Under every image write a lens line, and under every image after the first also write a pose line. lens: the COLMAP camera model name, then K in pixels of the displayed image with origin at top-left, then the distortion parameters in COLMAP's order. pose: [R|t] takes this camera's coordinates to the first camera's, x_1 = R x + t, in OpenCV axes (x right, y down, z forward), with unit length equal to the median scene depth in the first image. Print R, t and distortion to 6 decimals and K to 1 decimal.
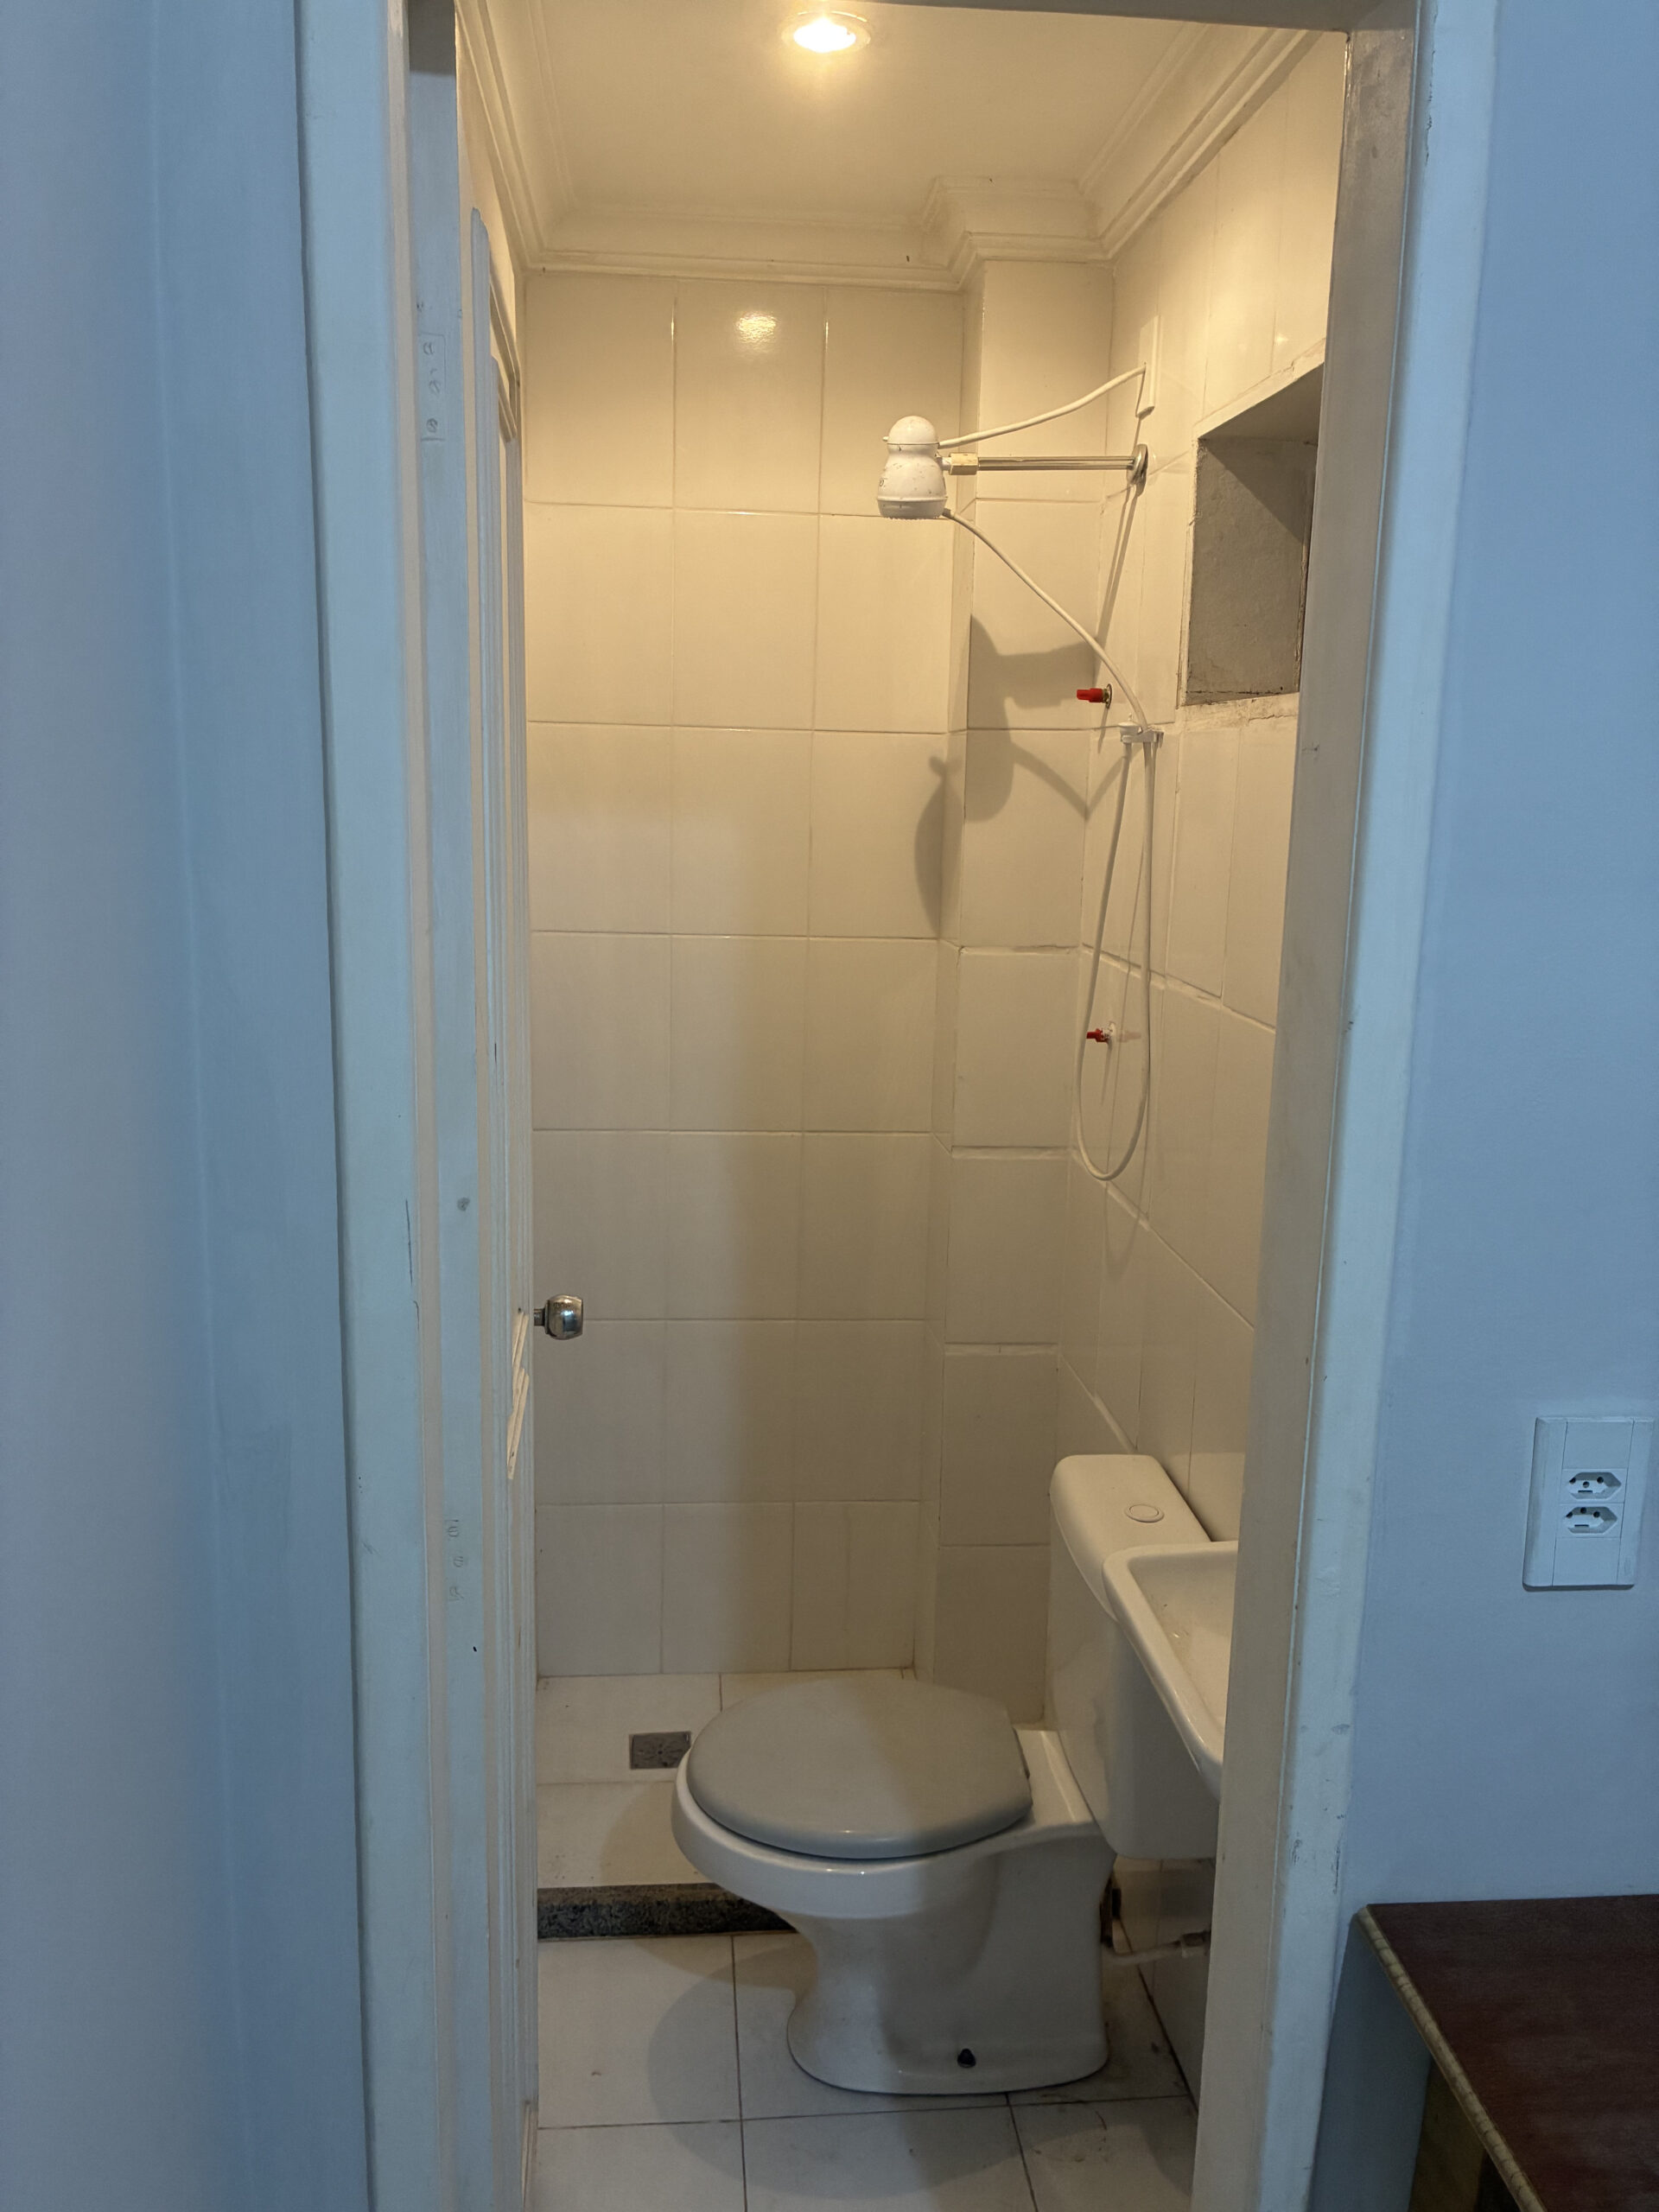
lens RADIAL K [[1693.7, 0, 826.9], [0, 1693.7, 1105.8], [0, 0, 1]] dist [-0.014439, -0.004422]
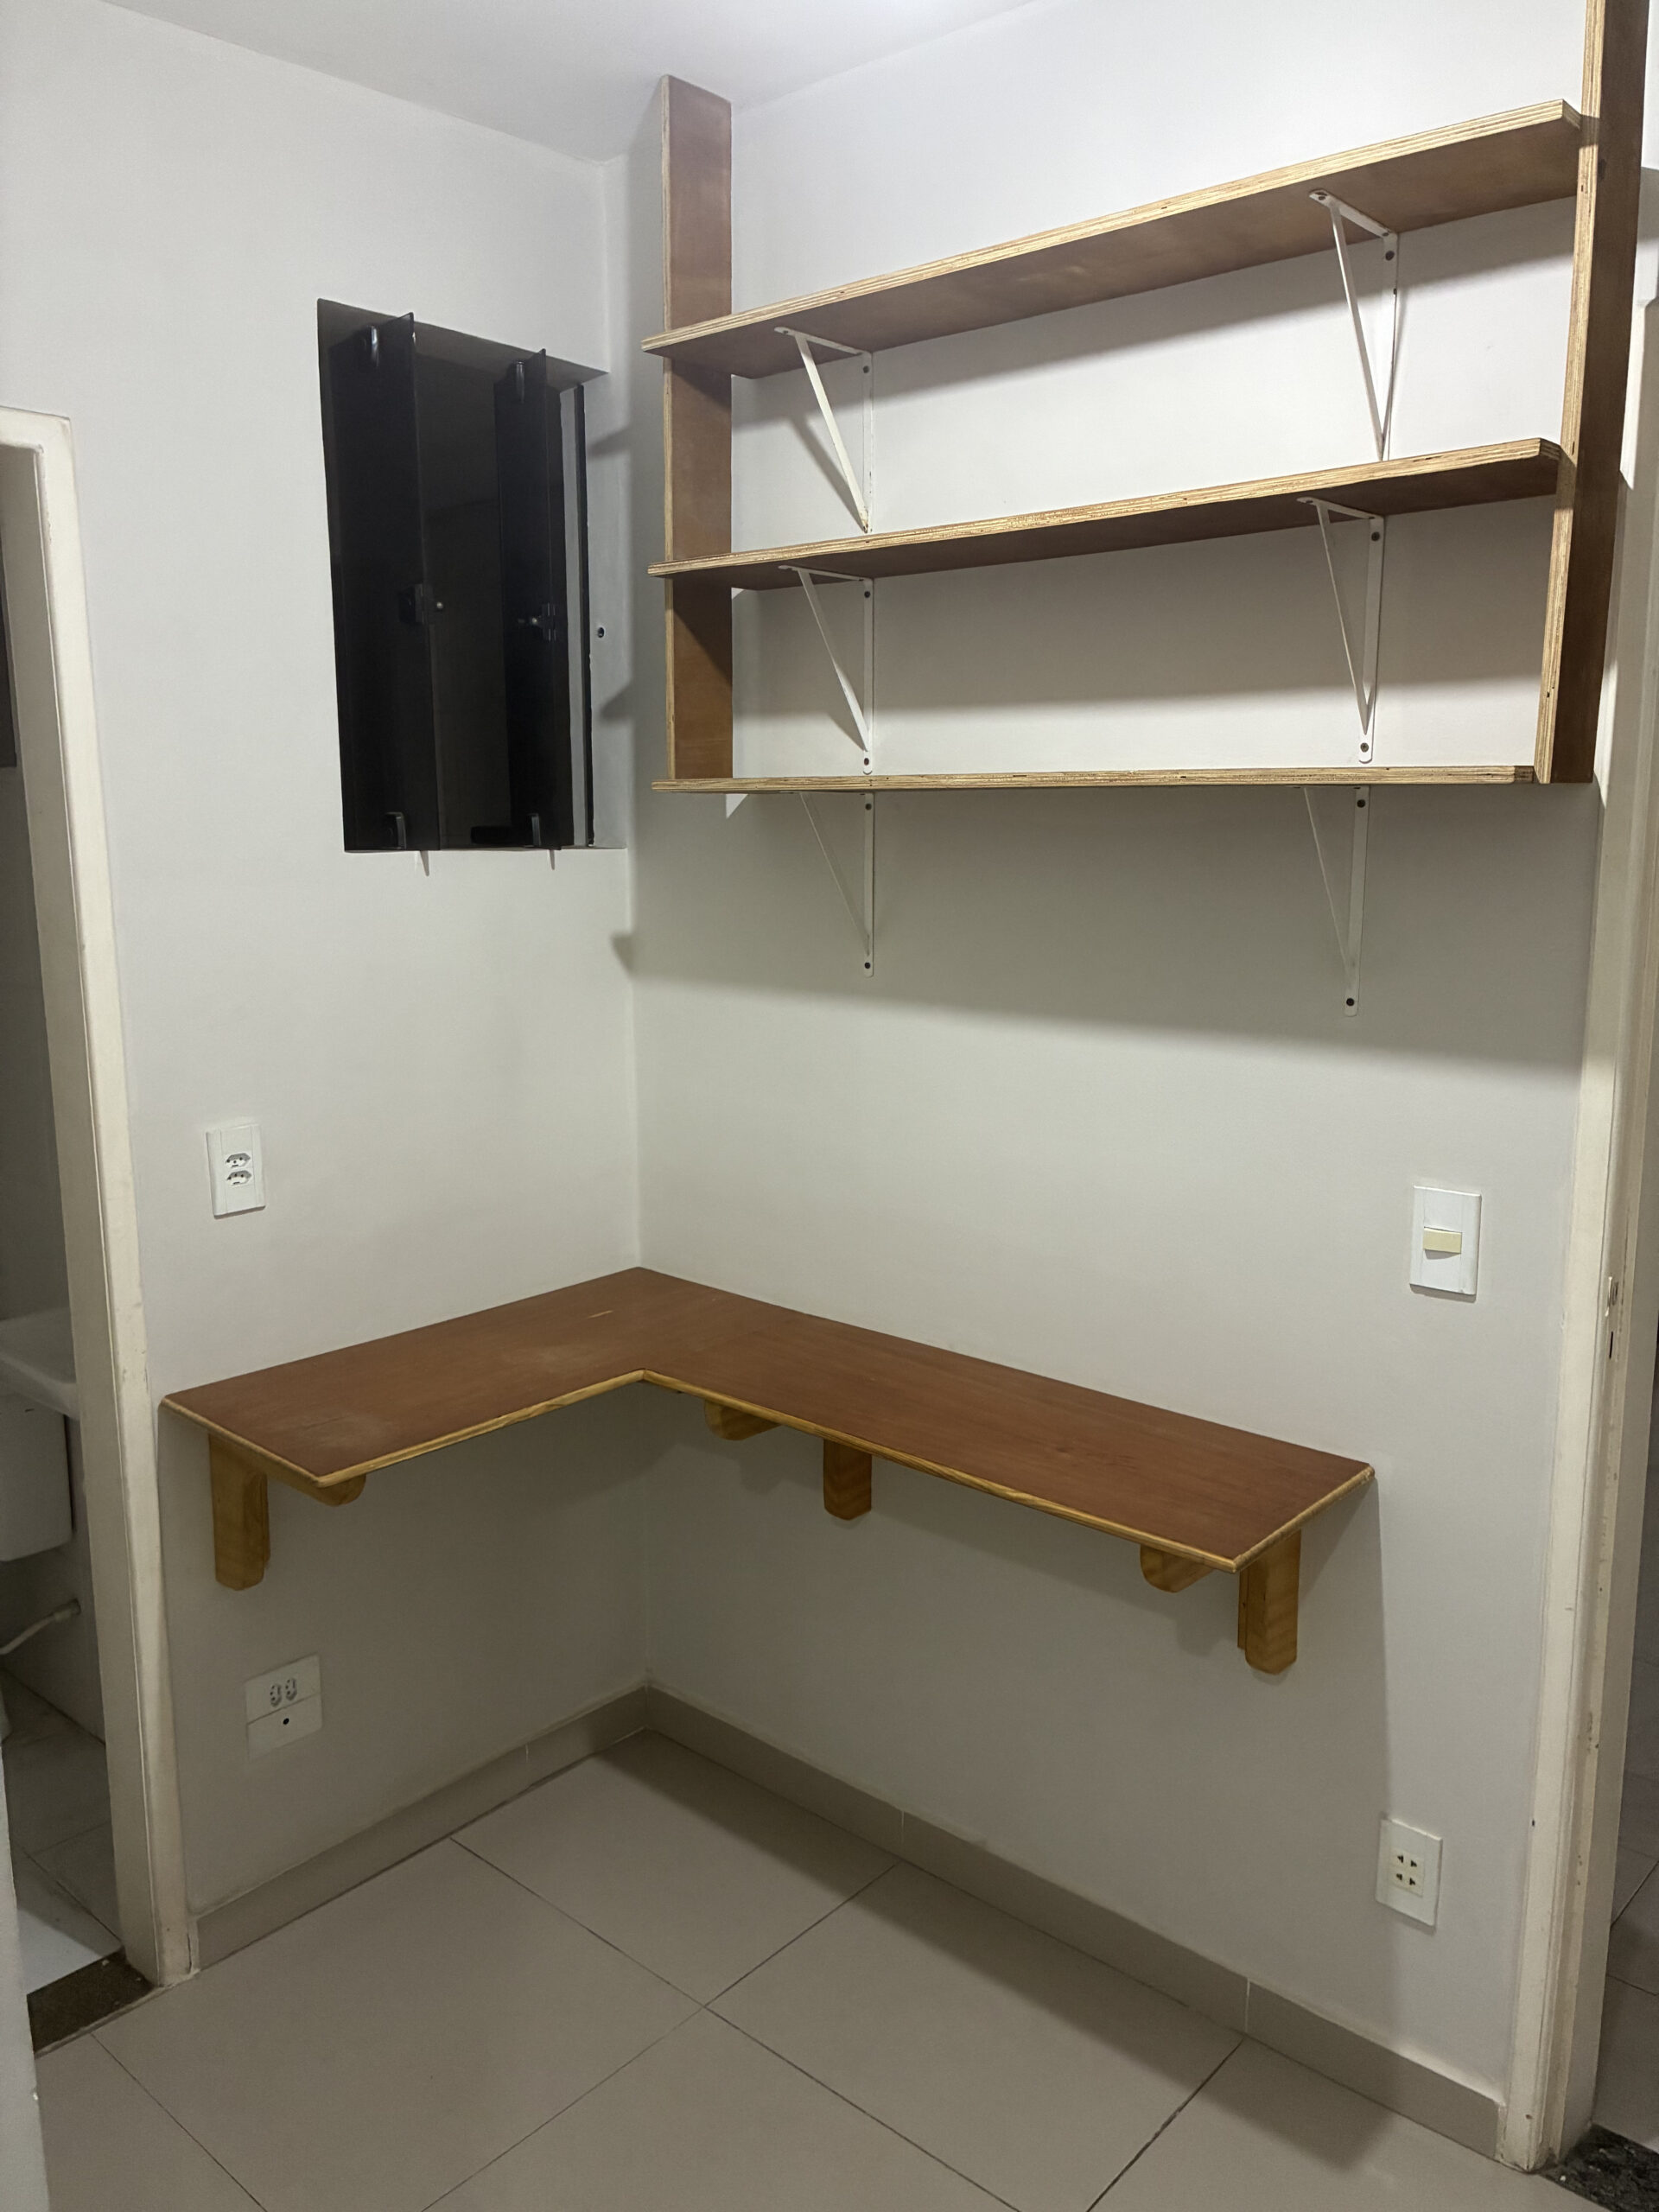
lens RADIAL K [[1693.7, 0, 828.2], [0, 1693.7, 1105.2], [0, 0, 1]] dist [-0.014439, -0.004422]
pose [[0.720179, -0.136302, 0.680268, -0.437407], [0.144686, 0.988459, 0.044879, 0.167265], [-0.678534, 0.066104, 0.731588, -1.040058]]
